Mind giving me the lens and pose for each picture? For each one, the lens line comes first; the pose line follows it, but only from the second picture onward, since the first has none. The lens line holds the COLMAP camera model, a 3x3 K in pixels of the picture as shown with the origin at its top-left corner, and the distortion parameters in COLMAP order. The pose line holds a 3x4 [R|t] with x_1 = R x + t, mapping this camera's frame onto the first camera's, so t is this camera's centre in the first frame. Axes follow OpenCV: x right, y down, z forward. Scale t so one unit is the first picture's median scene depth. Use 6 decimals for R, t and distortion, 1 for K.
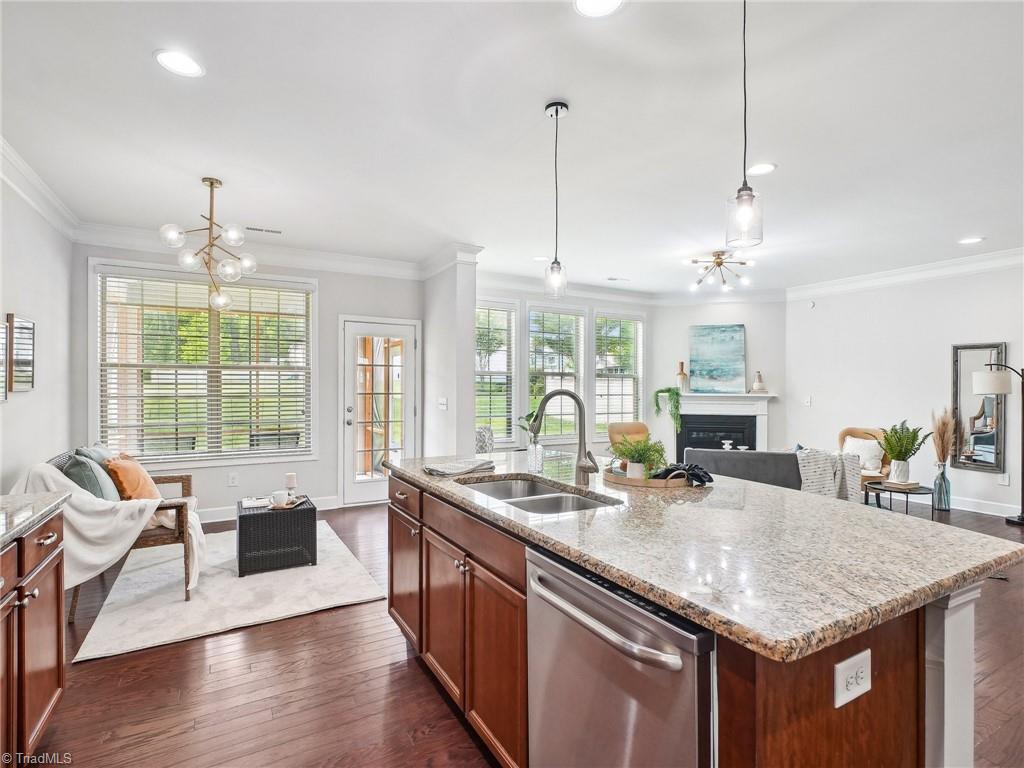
lens RADIAL K [[505.4, 0, 510.4], [0, 505.4, 383.8], [0, 0, 1]] dist [-0.010693, 0.002703]
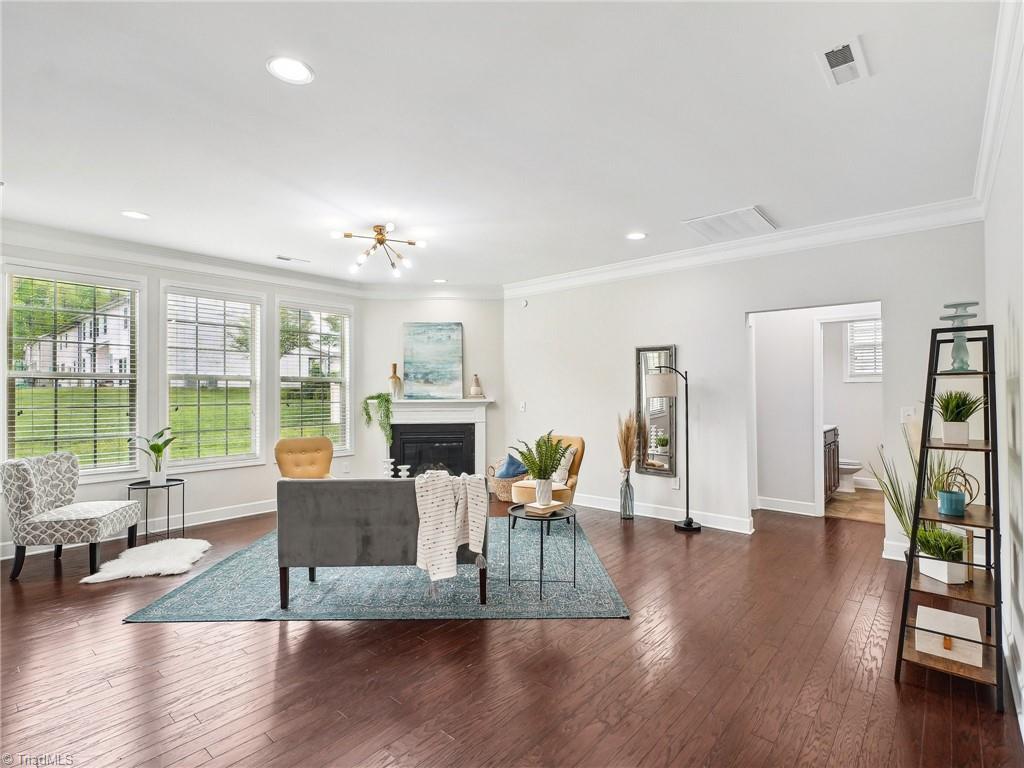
lens RADIAL K [[505.4, 0, 508.7], [0, 505.4, 381.2], [0, 0, 1]] dist [-0.010693, 0.002703]
pose [[0.939578, -0.003624, 0.342316, 0.312423], [0.008714, 0.999873, -0.013334, -0.000066], [-0.342224, 0.015512, 0.939490, 0.161701]]
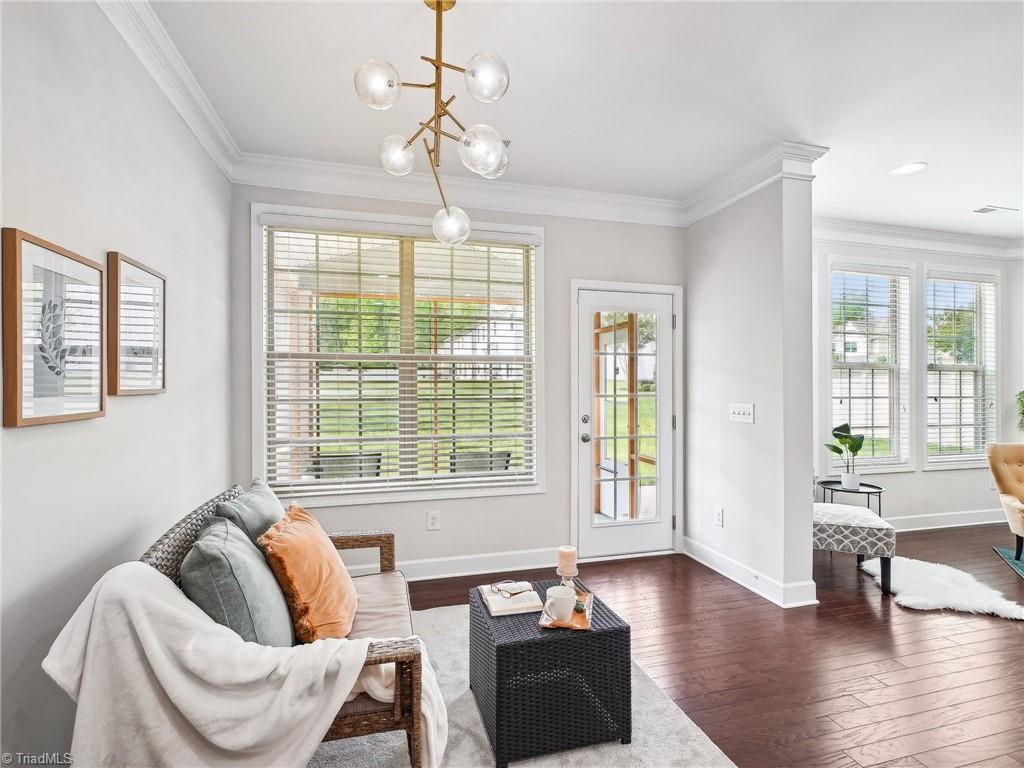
lens RADIAL K [[505.4, 0, 514.2], [0, 505.4, 382.6], [0, 0, 1]] dist [-0.010693, 0.002703]
pose [[0.969340, -0.002608, -0.245711, -0.246882], [0.002879, 0.999996, 0.000745, 0.000901], [0.245708, -0.001429, 0.969343, 0.323050]]
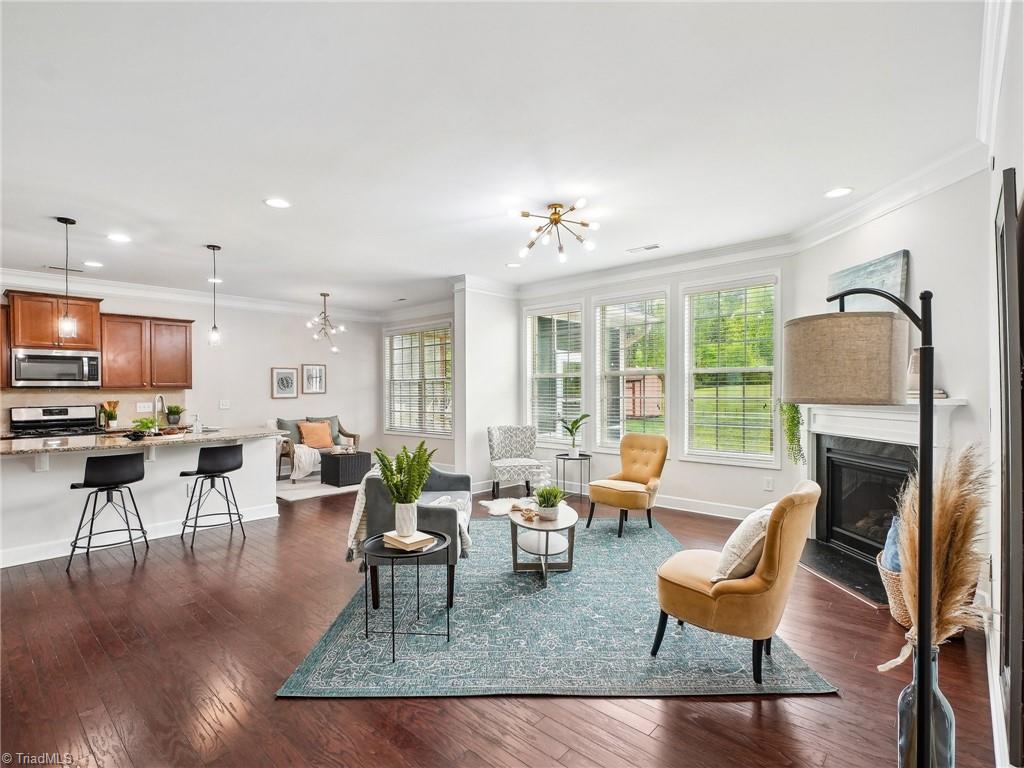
lens RADIAL K [[505.4, 0, 516.0], [0, 505.4, 386.1], [0, 0, 1]] dist [-0.010693, 0.002703]
pose [[0.311311, -0.013627, -0.950210, 1.059172], [0.013606, 0.999859, -0.009881, 0.010706], [0.950211, -0.009853, 0.311452, 0.698971]]
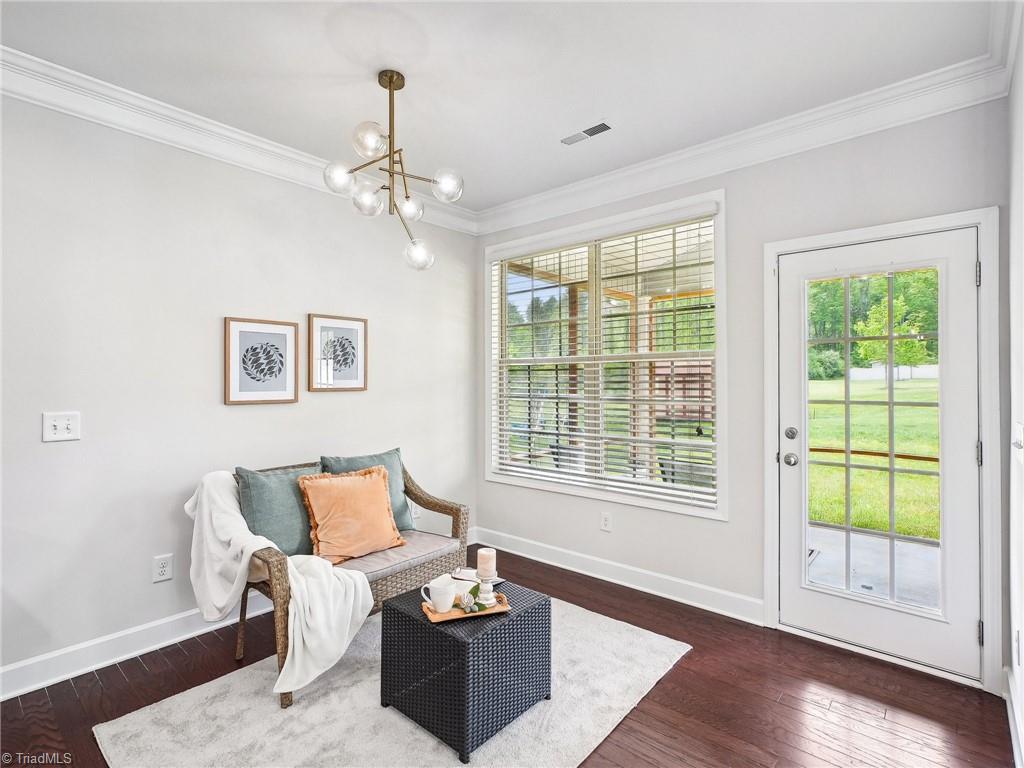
lens RADIAL K [[505.4, 0, 511.3], [0, 505.4, 381.6], [0, 0, 1]] dist [-0.010693, 0.002703]
pose [[0.325751, -0.007916, -0.945422, 0.053681], [0.000960, 0.999967, -0.008042, 0.004391], [0.945455, 0.001712, 0.325748, 0.593327]]
